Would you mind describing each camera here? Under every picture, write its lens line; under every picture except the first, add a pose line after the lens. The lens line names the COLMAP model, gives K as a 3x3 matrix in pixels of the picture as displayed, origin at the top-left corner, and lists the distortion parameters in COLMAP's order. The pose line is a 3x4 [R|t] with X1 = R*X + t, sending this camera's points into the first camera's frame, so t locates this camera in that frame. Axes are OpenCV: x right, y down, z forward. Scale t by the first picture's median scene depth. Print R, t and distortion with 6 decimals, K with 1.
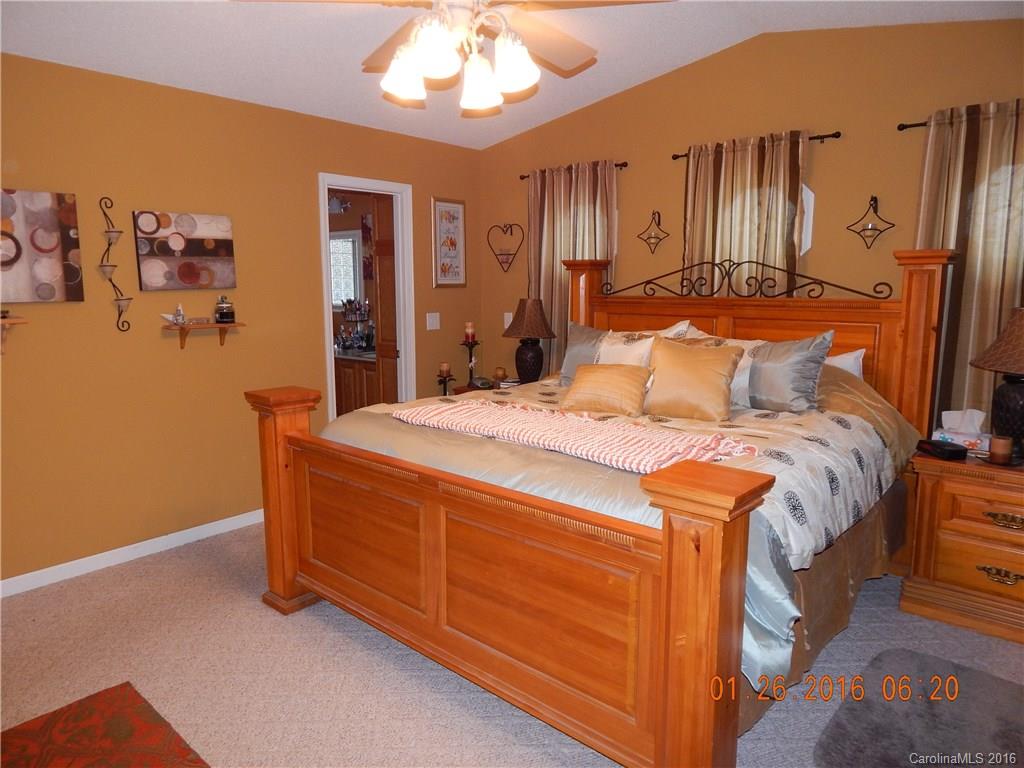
lens RADIAL K [[669.7, 0, 512.6], [0, 669.7, 377.9], [0, 0, 1]] dist [-0.003994, -0.004120]
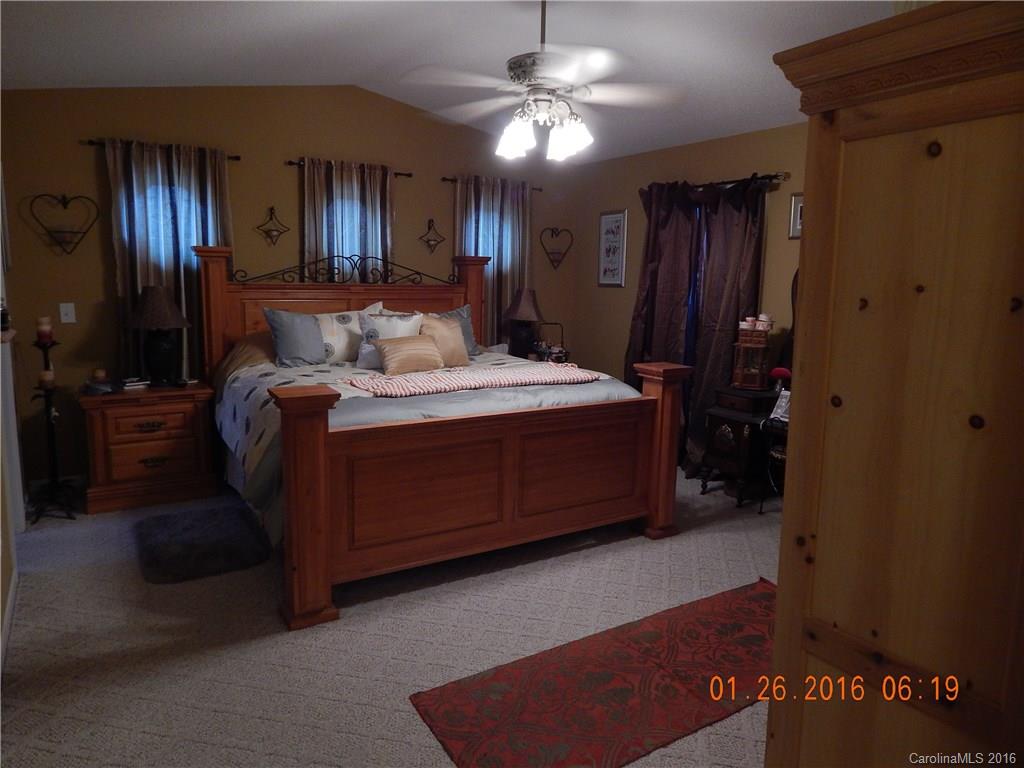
lens RADIAL K [[669.7, 0, 512.6], [0, 669.7, 377.9], [0, 0, 1]] dist [-0.003994, -0.004120]
pose [[0.277247, -0.133834, 0.951432, -0.849567], [0.117904, 0.987506, 0.104552, -0.039670], [-0.953537, 0.083191, 0.289562, 0.346370]]
